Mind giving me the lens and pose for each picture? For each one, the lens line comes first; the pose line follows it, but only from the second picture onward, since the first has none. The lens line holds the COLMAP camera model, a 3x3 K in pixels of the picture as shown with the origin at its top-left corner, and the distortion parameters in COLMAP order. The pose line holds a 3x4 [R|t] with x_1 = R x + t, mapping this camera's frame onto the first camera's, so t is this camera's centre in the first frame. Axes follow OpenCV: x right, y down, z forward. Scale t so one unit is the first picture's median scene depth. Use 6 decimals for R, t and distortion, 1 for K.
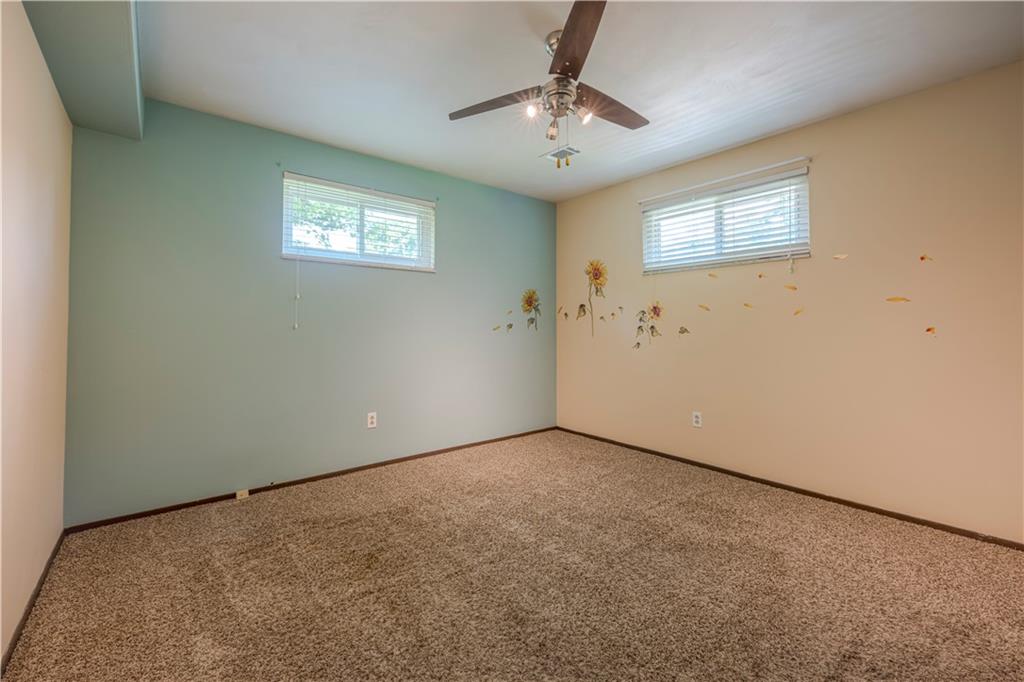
lens RADIAL K [[415.1, 0, 492.5], [0, 415.1, 335.4], [0, 0, 1]] dist [-0.000466, -0.000084]
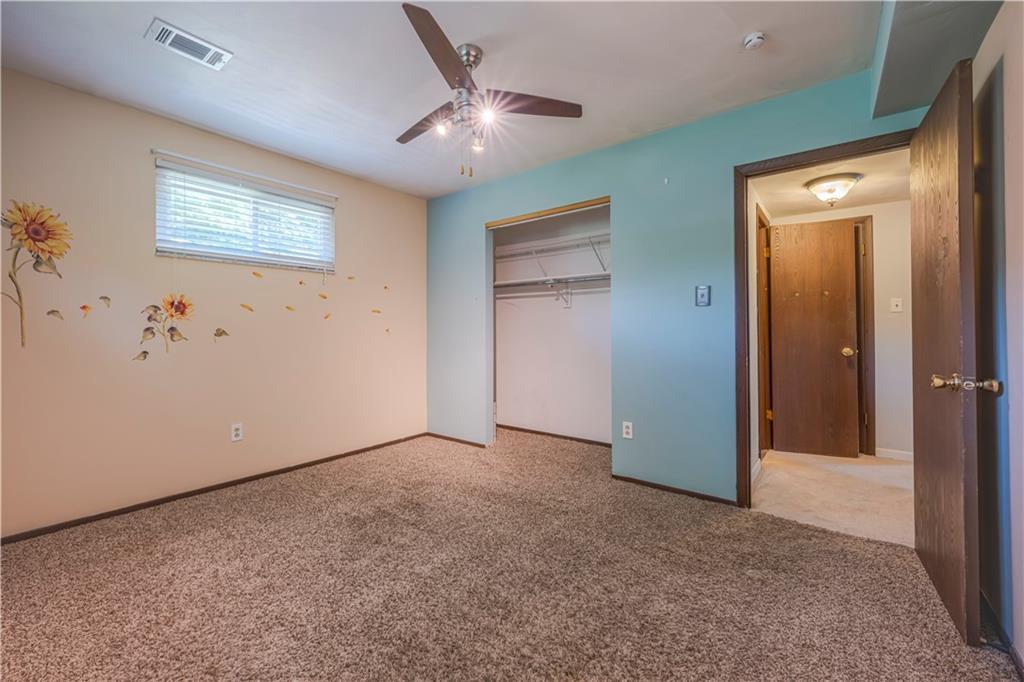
lens RADIAL K [[415.1, 0, 492.5], [0, 415.1, 335.4], [0, 0, 1]] dist [-0.000466, -0.000084]
pose [[-0.204877, -0.016909, 0.978642, -0.456624], [0.021025, 0.999544, 0.021672, -0.012400], [-0.978562, 0.025016, -0.204428, 0.600409]]
